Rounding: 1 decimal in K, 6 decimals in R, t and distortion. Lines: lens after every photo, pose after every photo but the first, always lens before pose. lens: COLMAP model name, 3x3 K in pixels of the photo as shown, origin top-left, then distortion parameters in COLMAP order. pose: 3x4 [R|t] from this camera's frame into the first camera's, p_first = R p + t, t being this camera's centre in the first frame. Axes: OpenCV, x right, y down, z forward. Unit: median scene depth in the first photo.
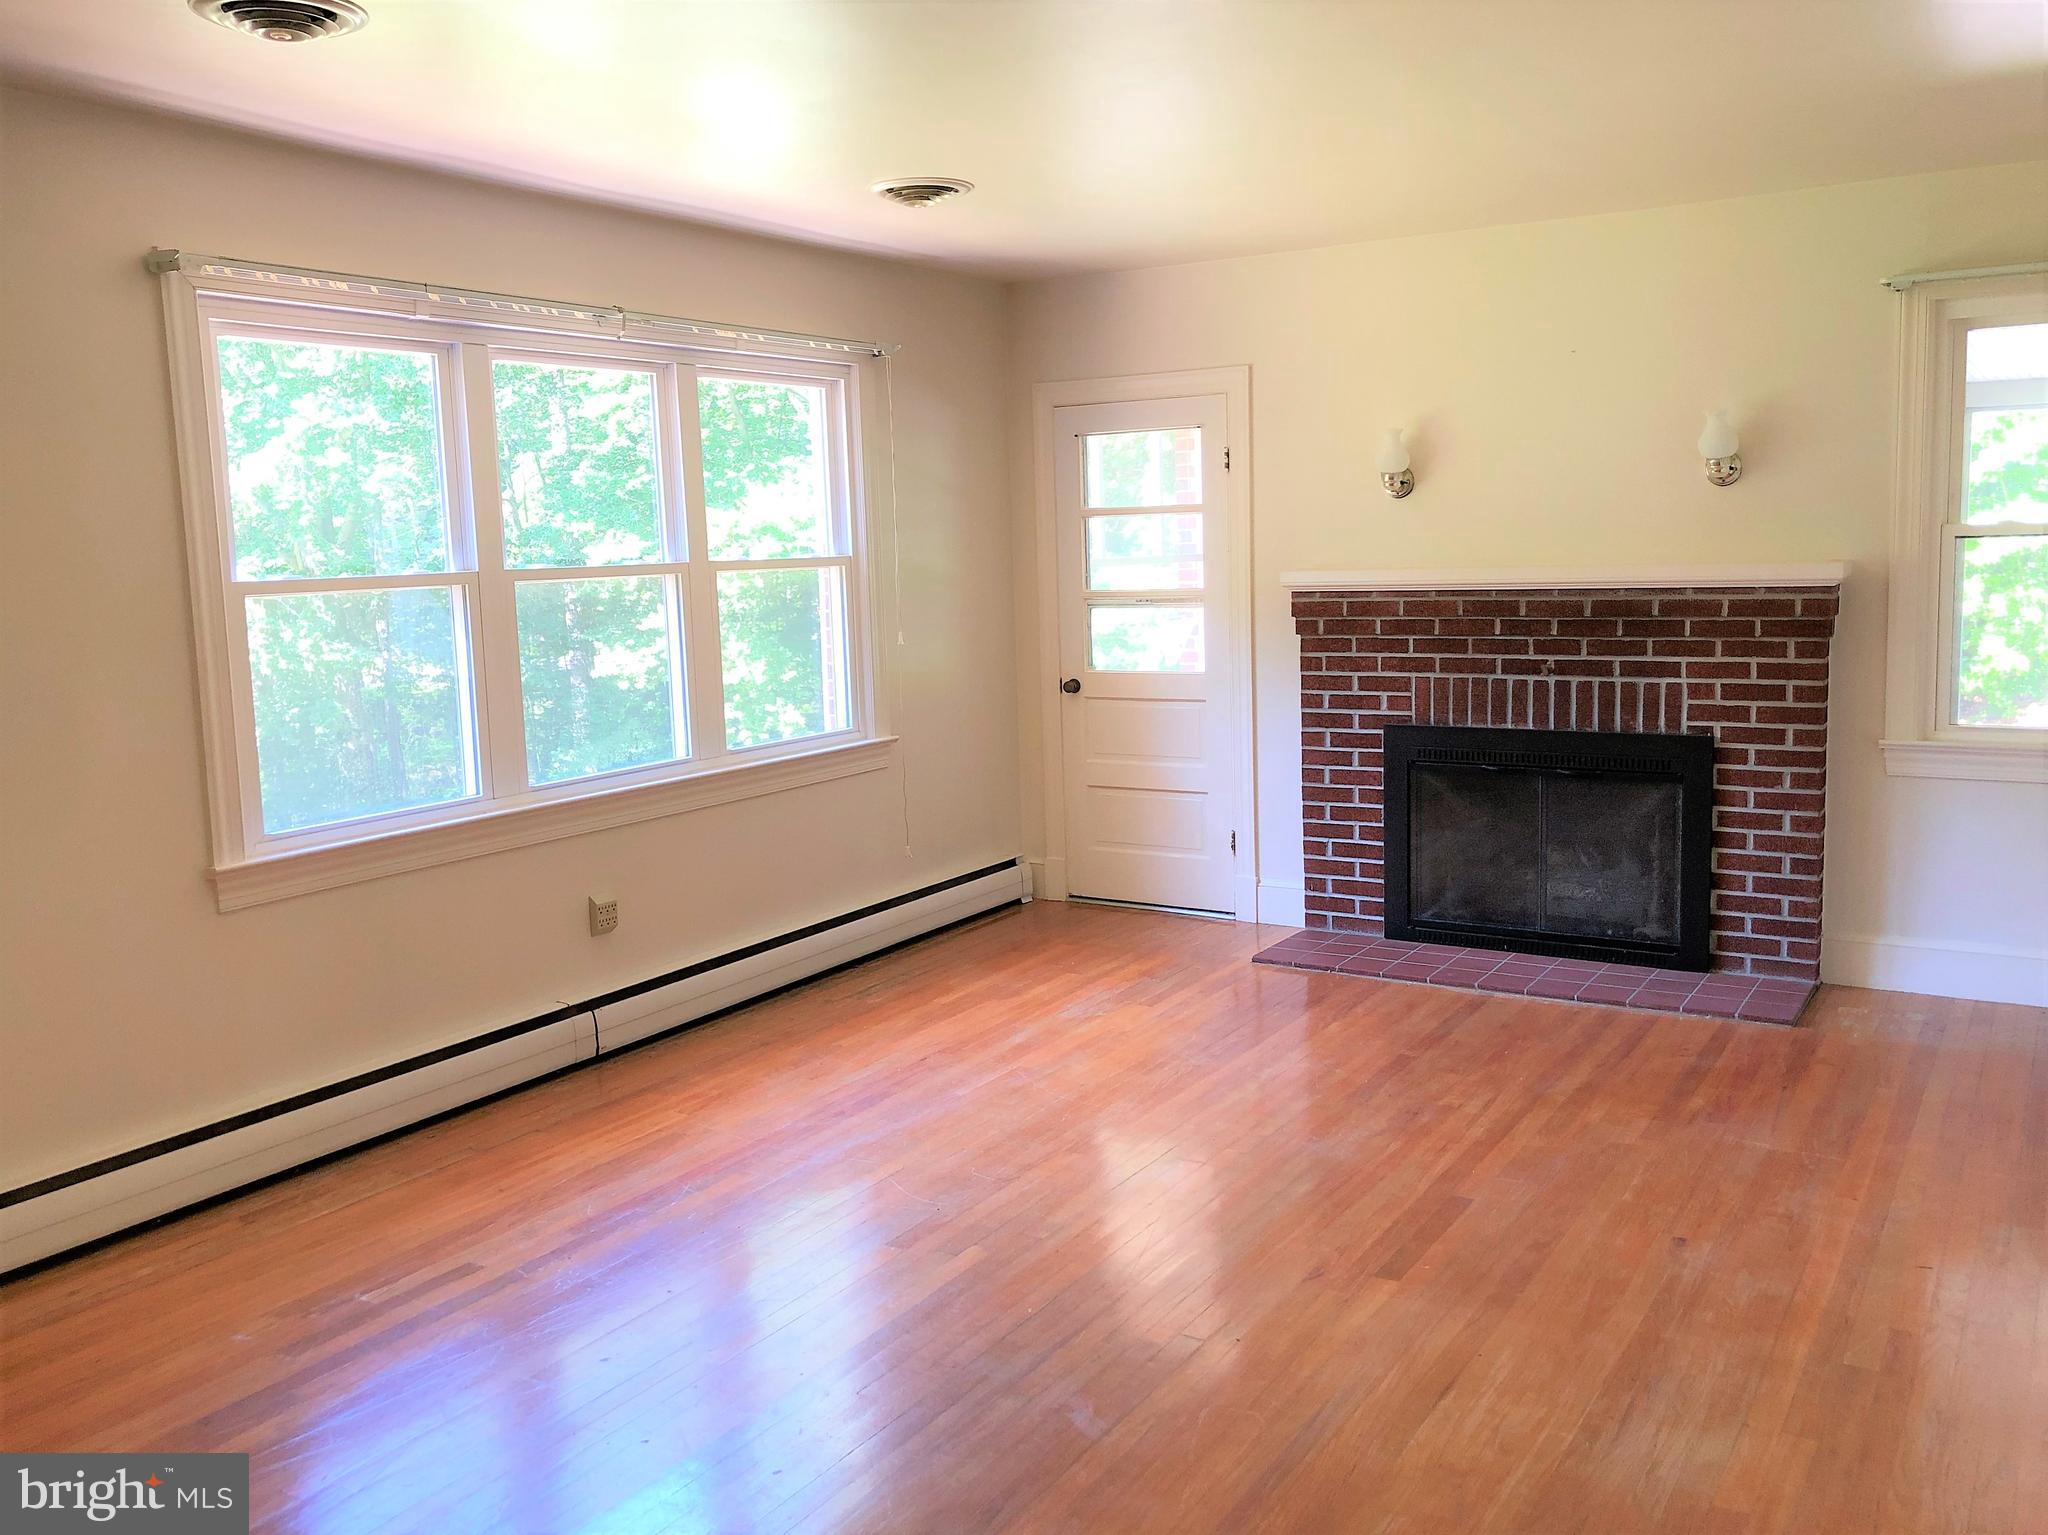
lens RADIAL K [[1729.7, 0, 1018.7], [0, 1729.7, 750.2], [0, 0, 1]] dist [0.007969, -0.007830]
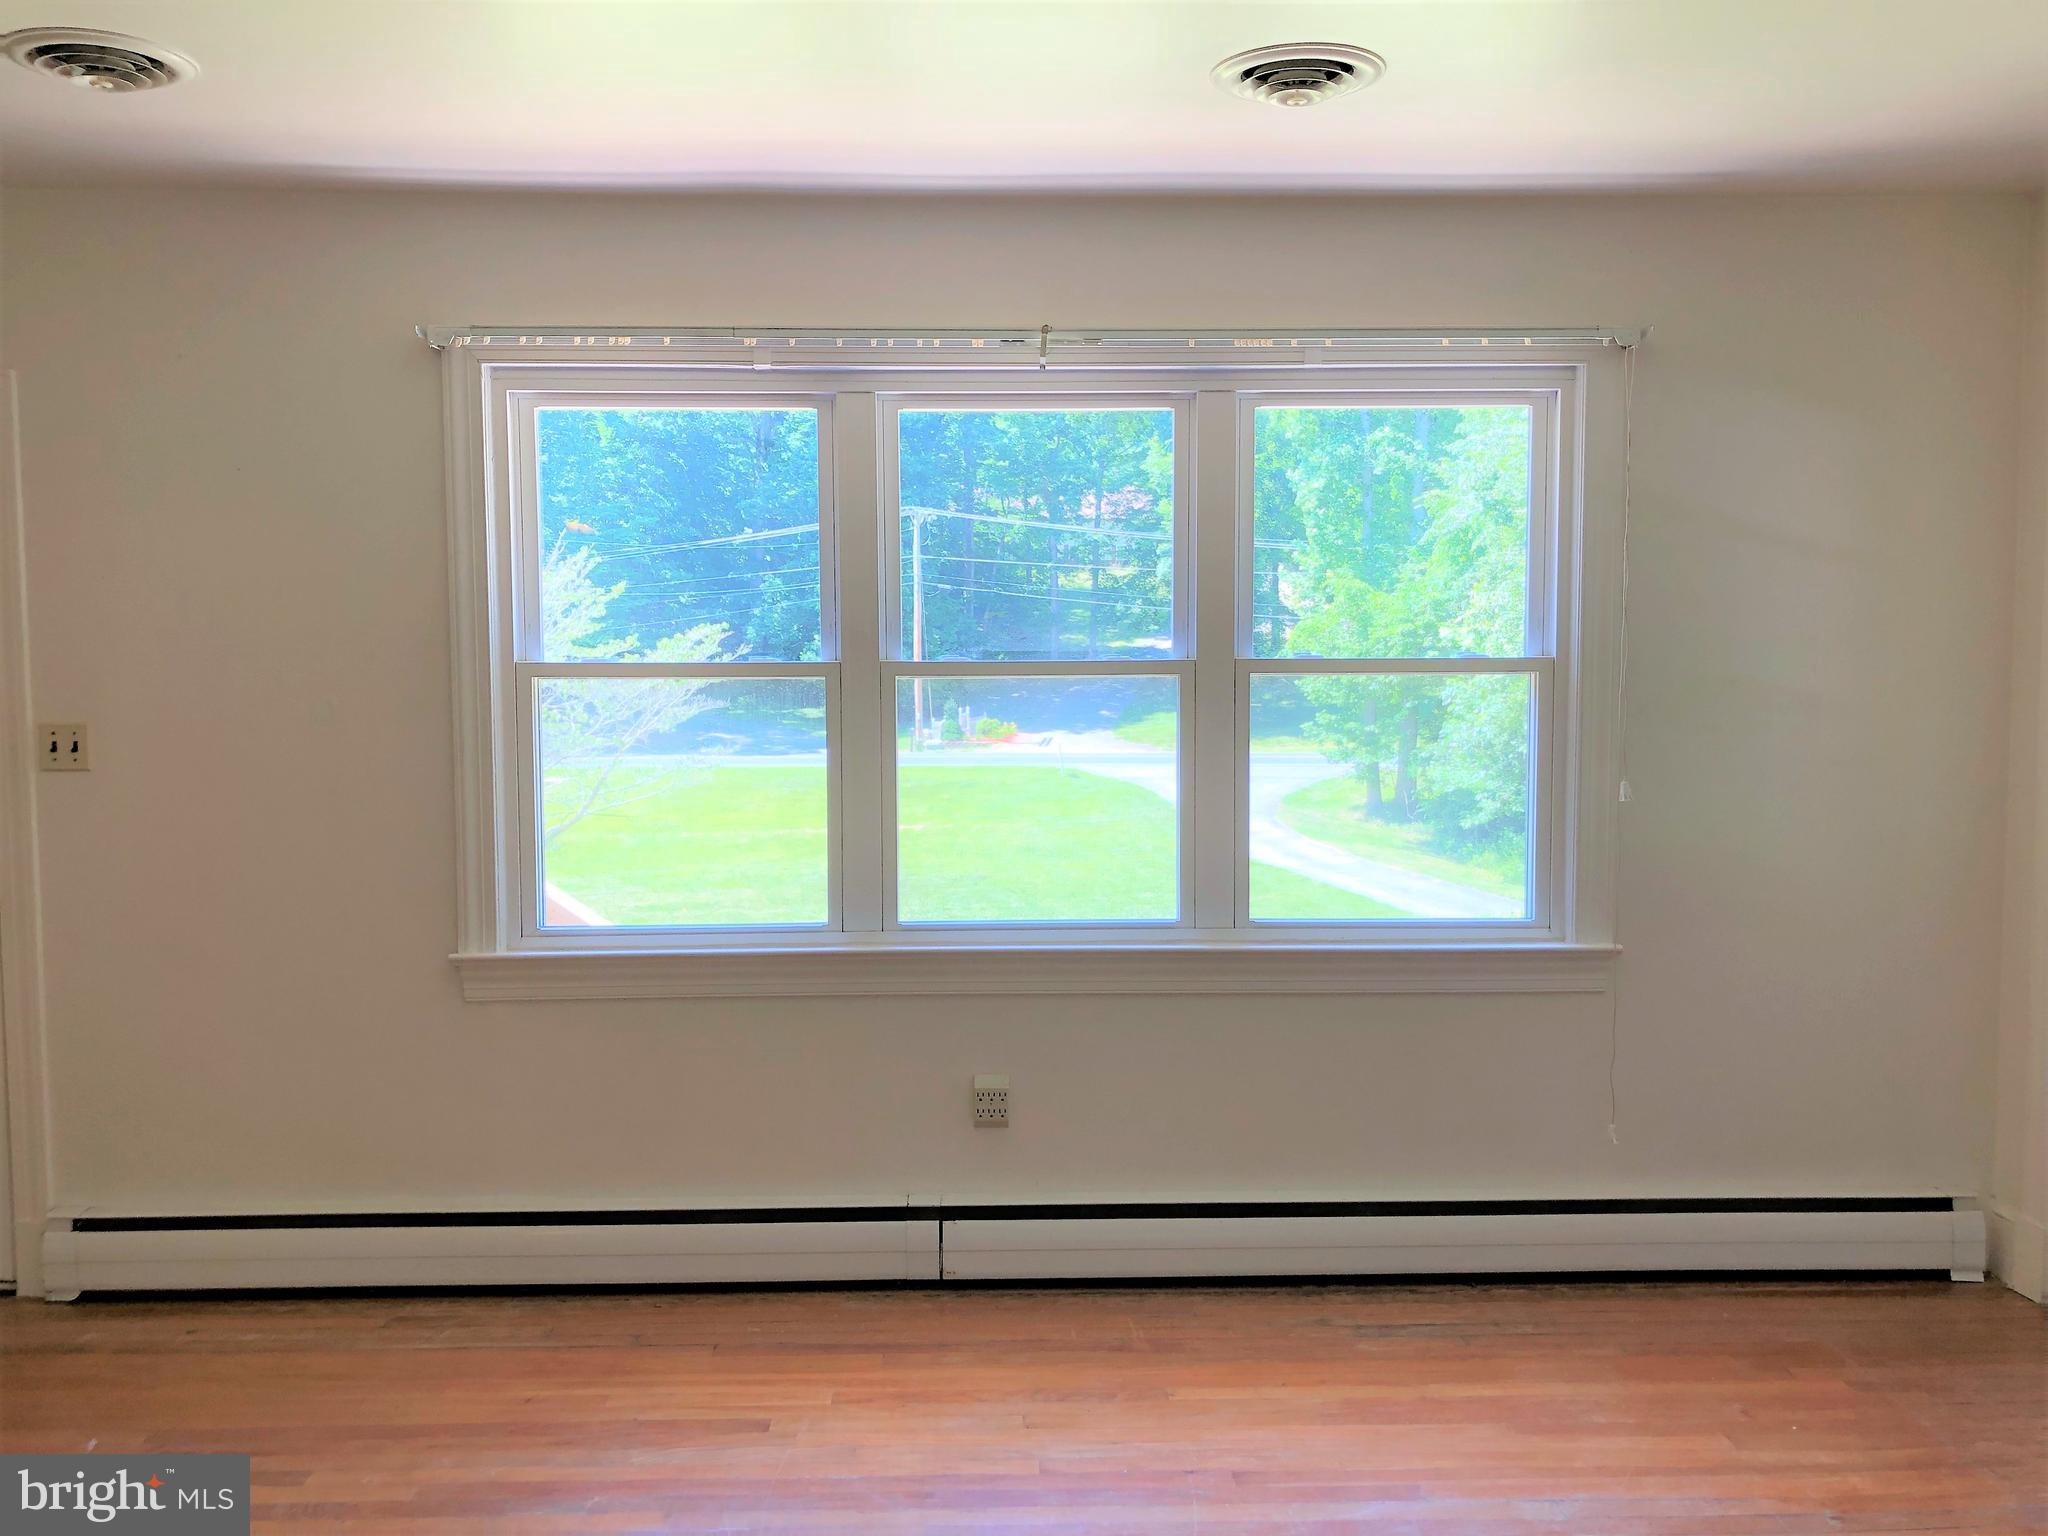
lens RADIAL K [[1637.4, 0, 1024.0], [0, 1637.4, 768.0], [0, 0, 1]] dist [0.041723, -0.047901]
pose [[0.542638, 0.090410, -0.835087, 0.394953], [-0.116940, 0.992640, 0.031480, -0.085898], [0.831787, 0.080572, 0.549217, 0.625799]]
